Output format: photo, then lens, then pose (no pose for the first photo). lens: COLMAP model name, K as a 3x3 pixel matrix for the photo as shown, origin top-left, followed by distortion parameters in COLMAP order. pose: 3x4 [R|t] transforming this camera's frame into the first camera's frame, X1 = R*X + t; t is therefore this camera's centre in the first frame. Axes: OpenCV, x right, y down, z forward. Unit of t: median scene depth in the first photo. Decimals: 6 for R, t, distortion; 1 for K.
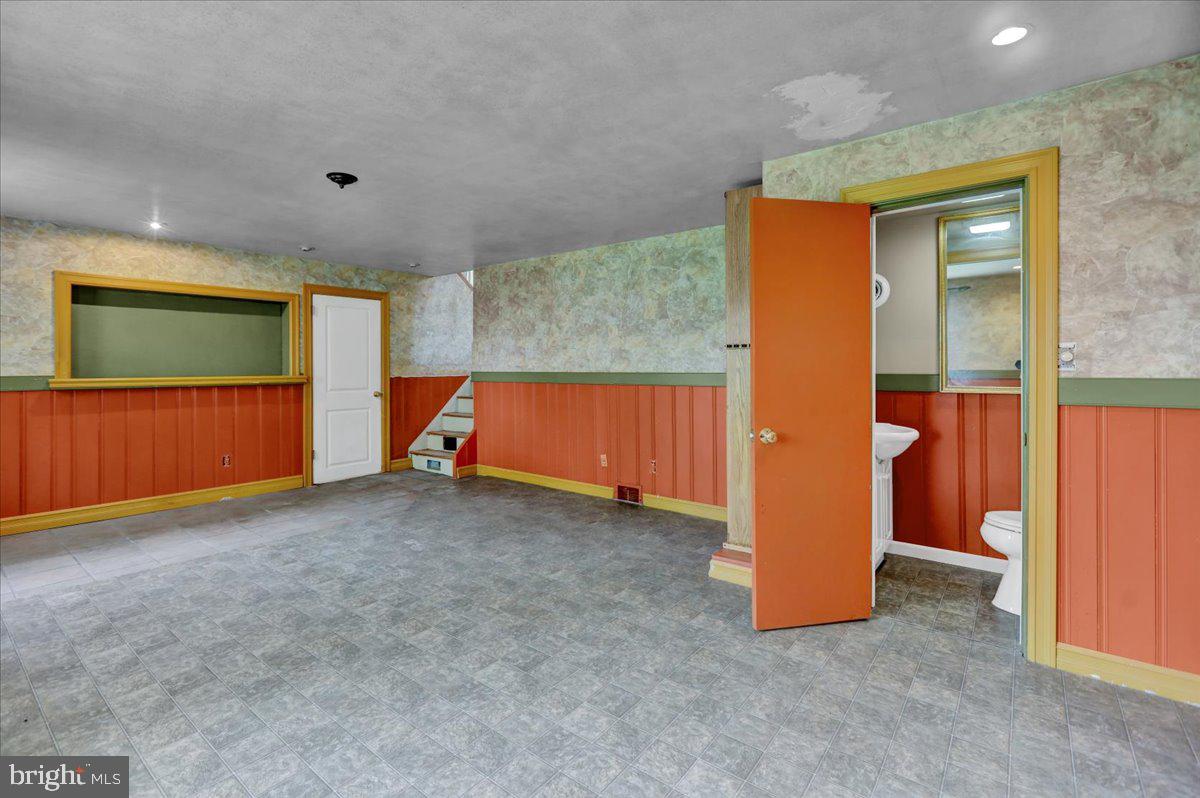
lens RADIAL K [[547.6, 0, 594.3], [0, 547.6, 364.3], [0, 0, 1]] dist [-0.001952, 0.001387]
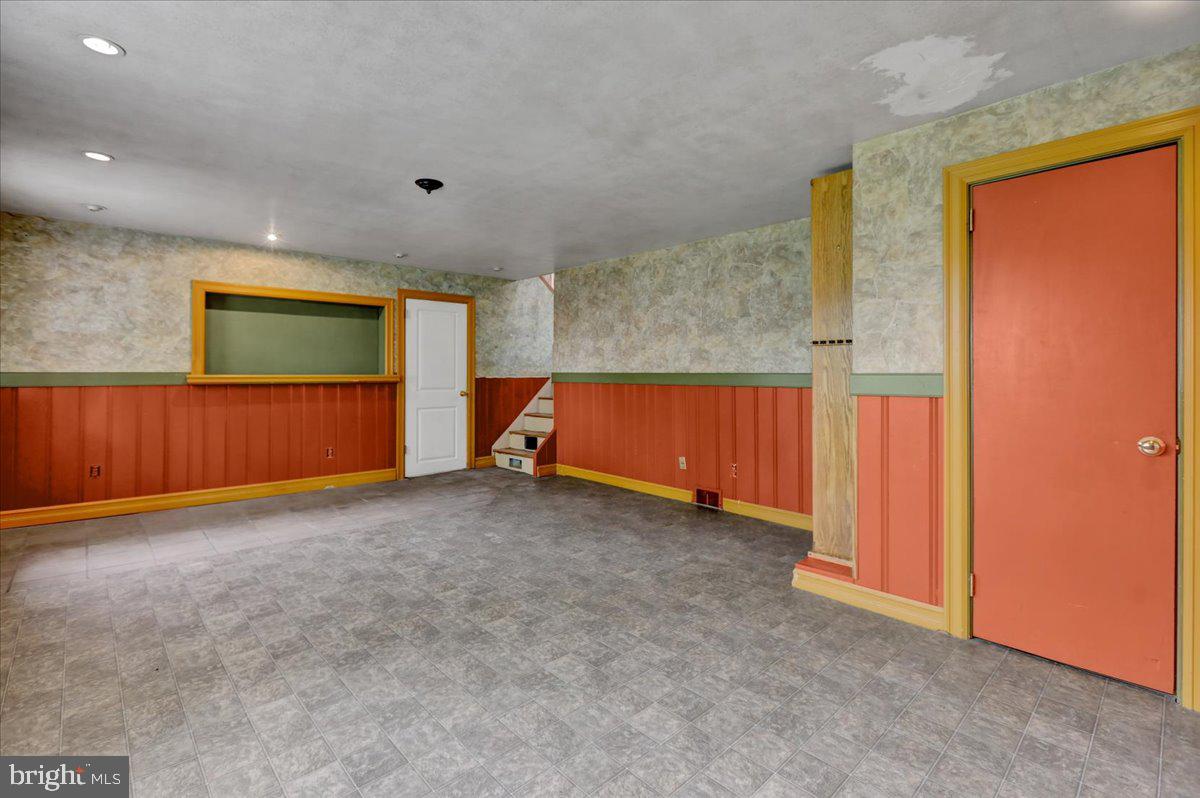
lens RADIAL K [[547.6, 0, 590.5], [0, 547.6, 366.7], [0, 0, 1]] dist [-0.001952, 0.001387]
pose [[0.987709, 0.003620, -0.156265, 0.011320], [-0.004682, 0.999968, -0.006424, 0.015915], [0.156237, 0.007077, 0.987694, 0.010081]]
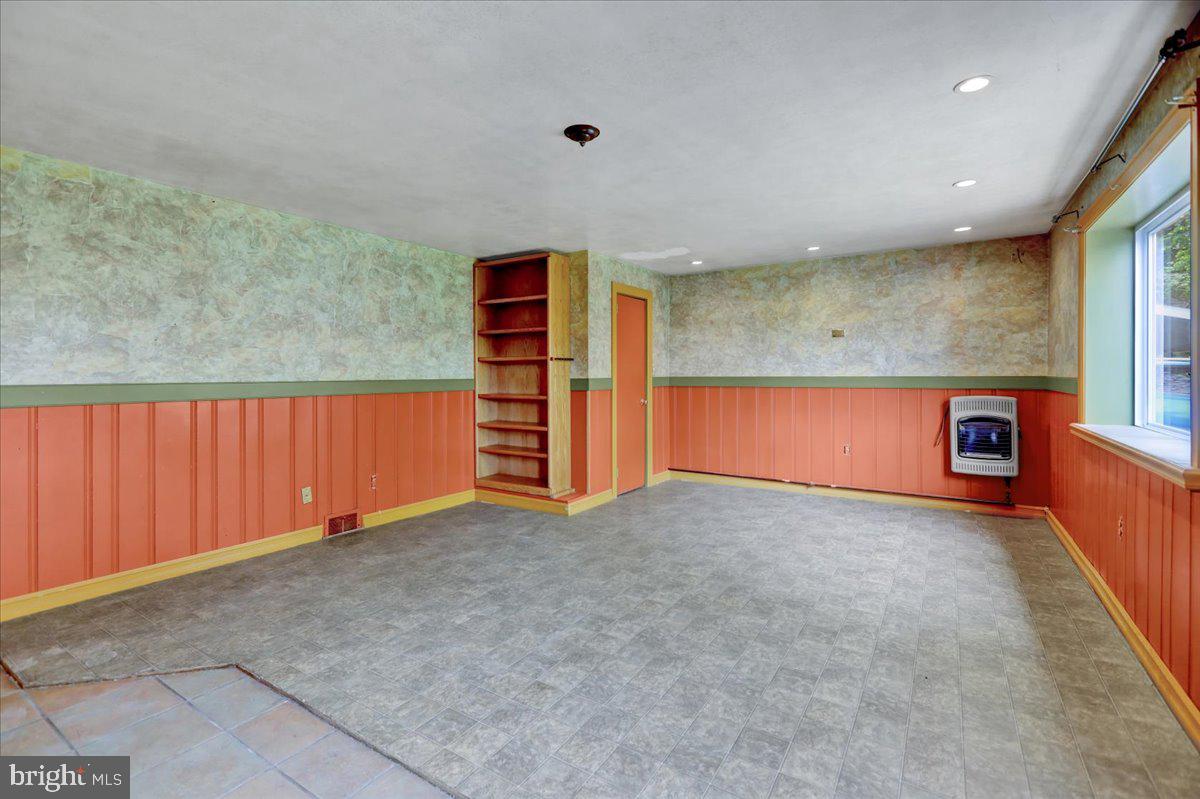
lens RADIAL K [[547.6, 0, 590.2], [0, 547.6, 367.6], [0, 0, 1]] dist [-0.001952, 0.001387]
pose [[-0.083931, 0.015800, 0.996346, -1.185139], [0.002260, 0.999875, -0.015665, 0.012752], [-0.996469, 0.000937, -0.083956, 0.999125]]
